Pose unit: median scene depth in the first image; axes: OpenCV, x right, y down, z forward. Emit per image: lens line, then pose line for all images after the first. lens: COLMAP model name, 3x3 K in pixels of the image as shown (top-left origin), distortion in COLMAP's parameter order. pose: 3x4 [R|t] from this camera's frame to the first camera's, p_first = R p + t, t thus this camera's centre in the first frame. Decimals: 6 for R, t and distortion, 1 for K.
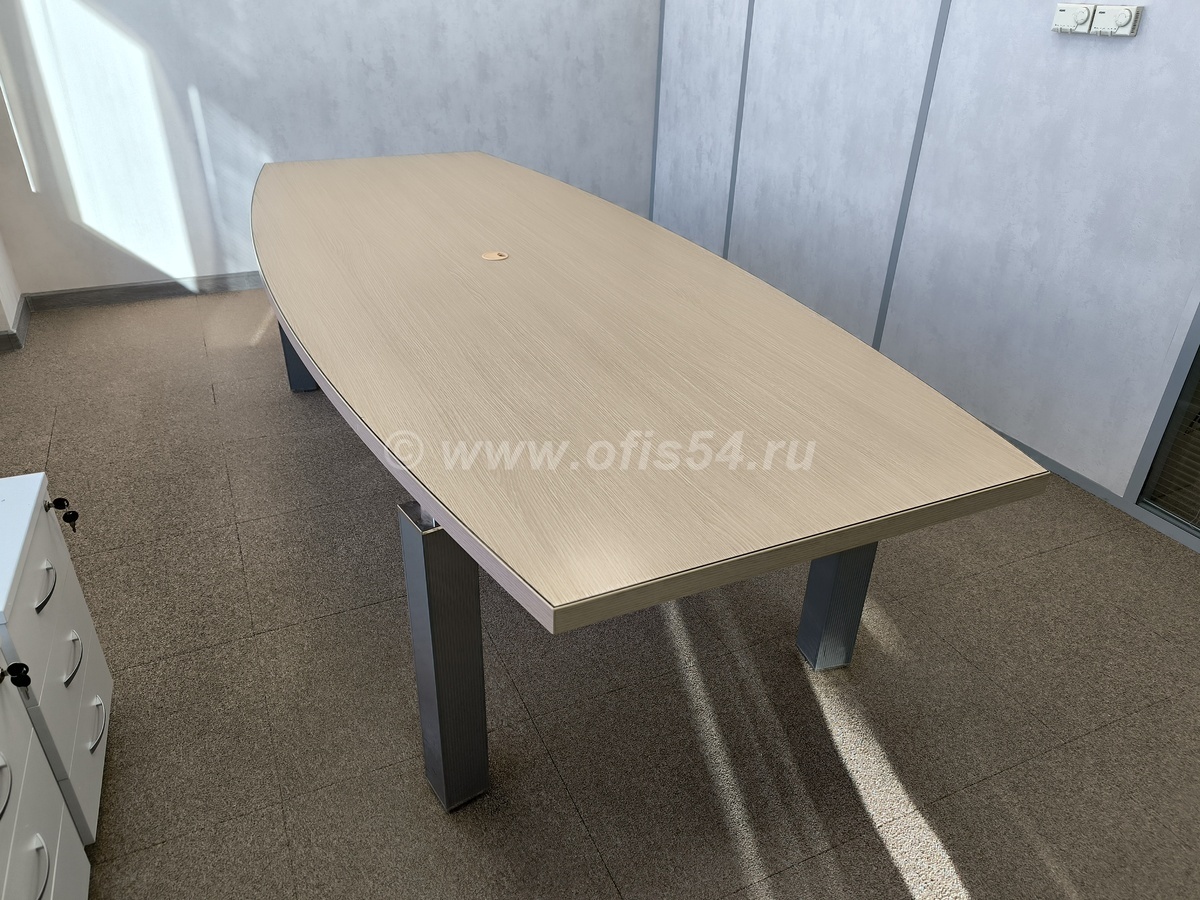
lens RADIAL K [[842.2, 0, 600.0], [0, 842.2, 450.0], [0, 0, 1]] dist [0.044934, -0.046121]
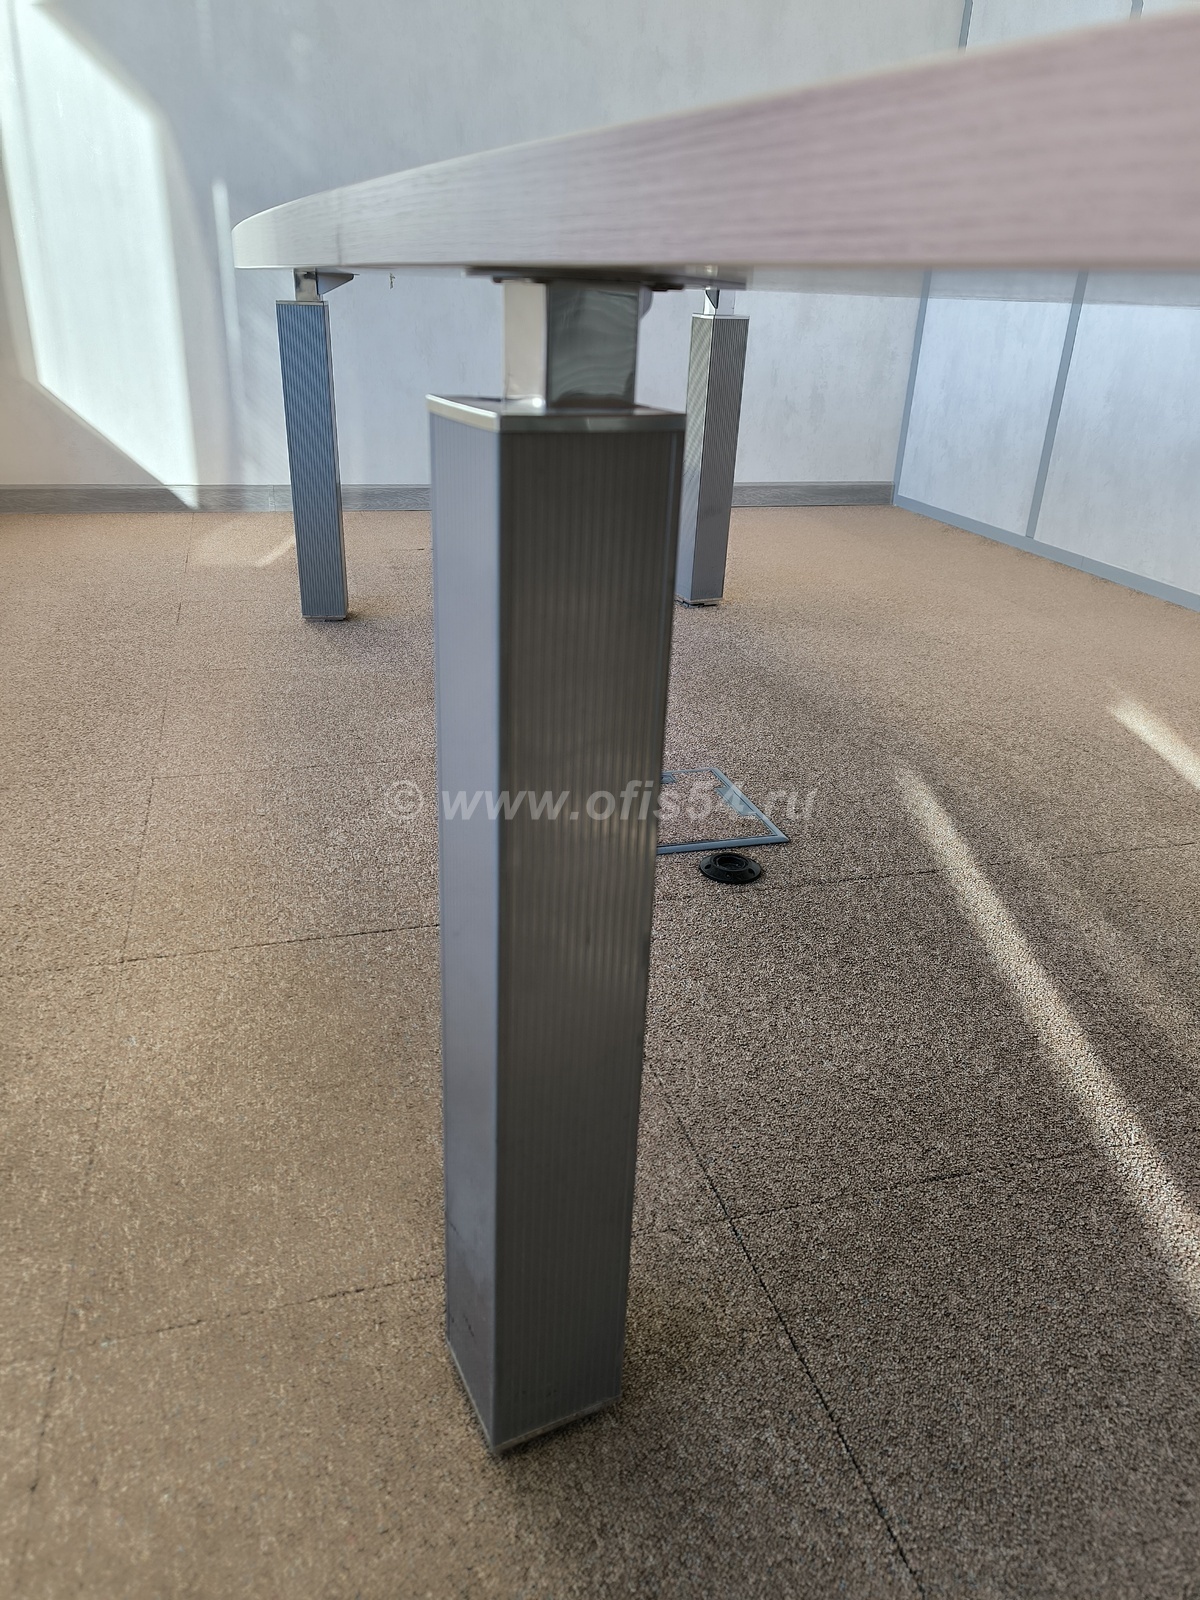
lens RADIAL K [[1123.1, 0, 591.8], [0, 1123.1, 782.7], [0, 0, 1]] dist [0.041428, -0.032864]
pose [[0.987541, 0.075043, -0.138316, -0.075690], [-0.088637, 0.991534, -0.094885, 0.152682], [0.130025, 0.105963, 0.985832, 0.404676]]
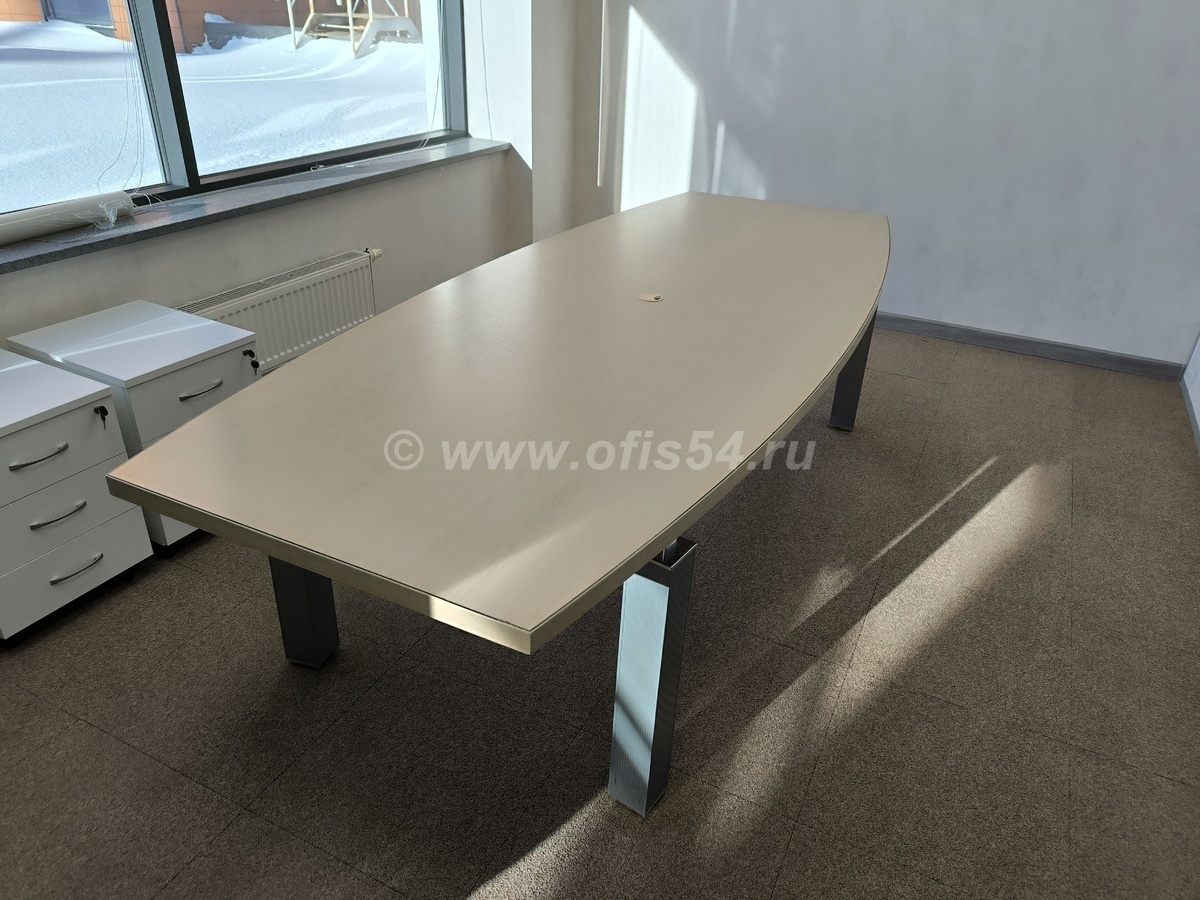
lens RADIAL K [[840.7, 0, 600.0], [0, 840.7, 450.0], [0, 0, 1]] dist [0.059592, -0.075521]
pose [[0.619933, 0.373694, -0.689954, 0.693578], [-0.400849, 0.906738, 0.130941, -0.180254], [0.674539, 0.195392, 0.711912, 0.251729]]
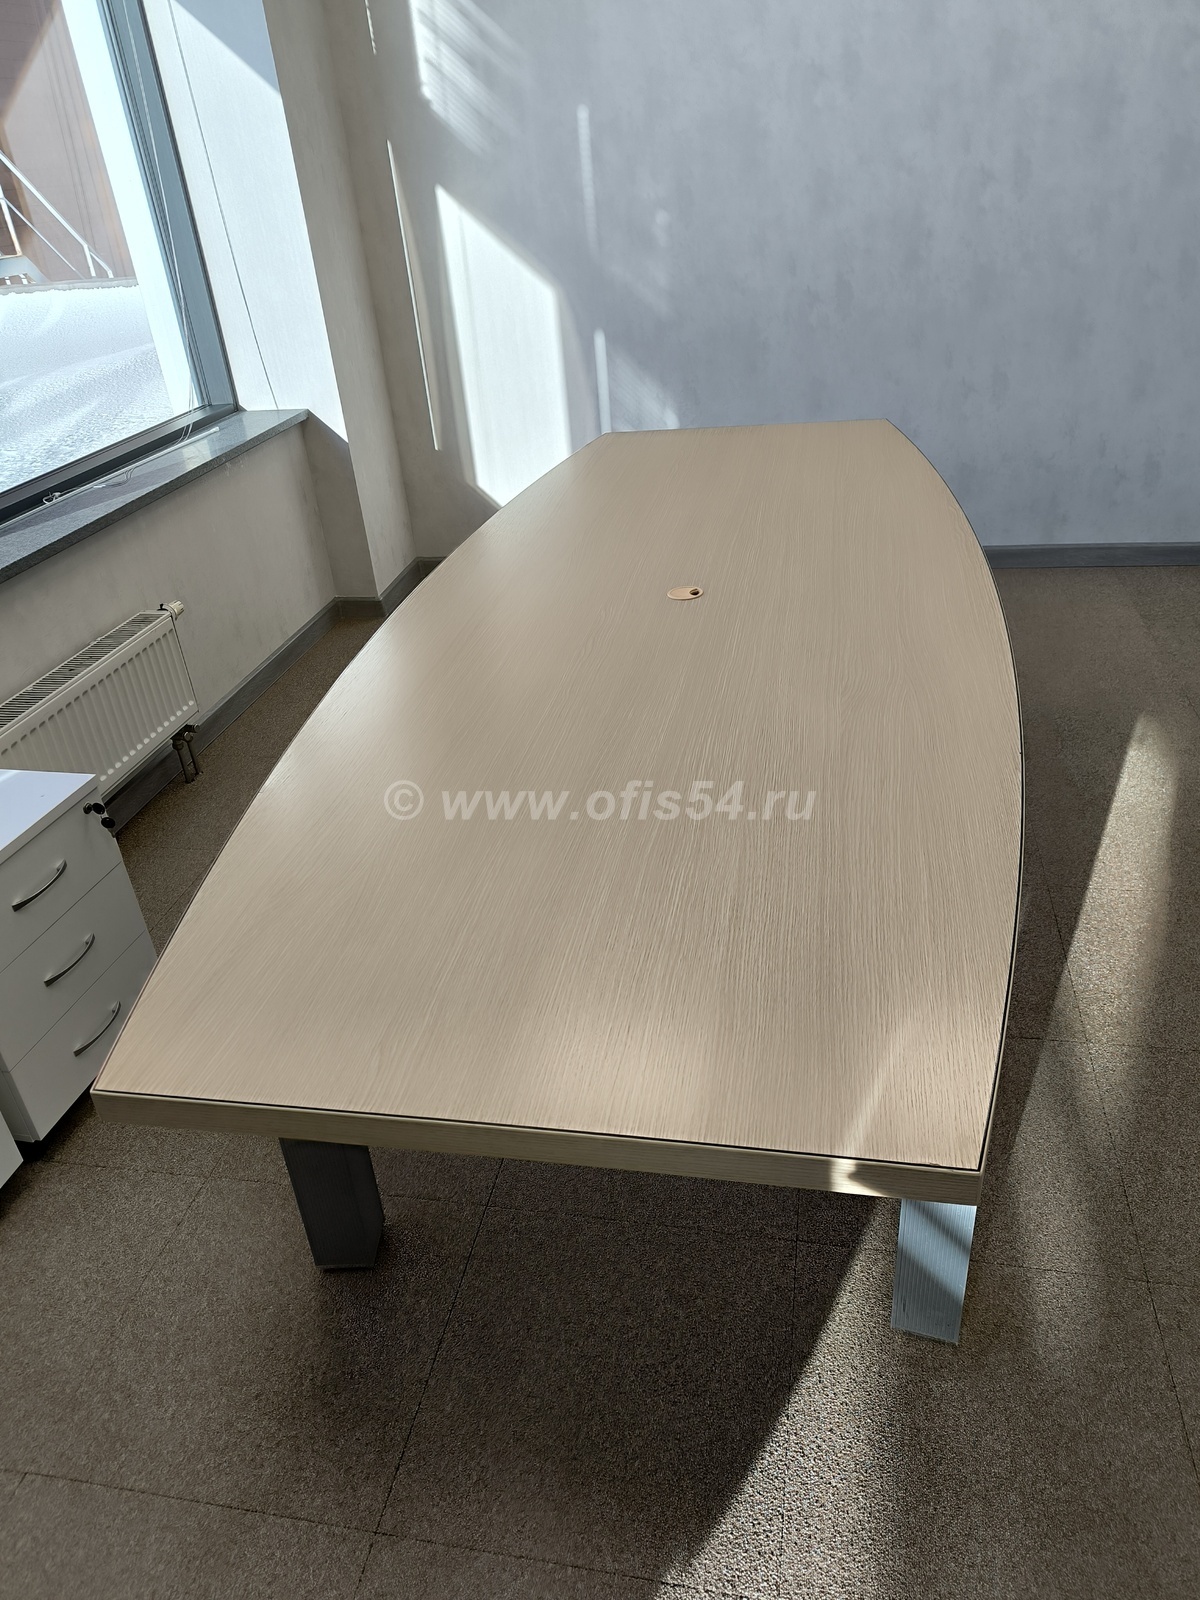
lens RADIAL K [[1123.0, 0, 600.0], [0, 1123.0, 800.0], [0, 0, 1]] dist [0.044934, -0.046121]
pose [[0.801872, 0.218597, -0.556073, 0.430365], [-0.200898, 0.975127, 0.093631, -0.140748], [0.562709, 0.036634, 0.825843, 0.167984]]
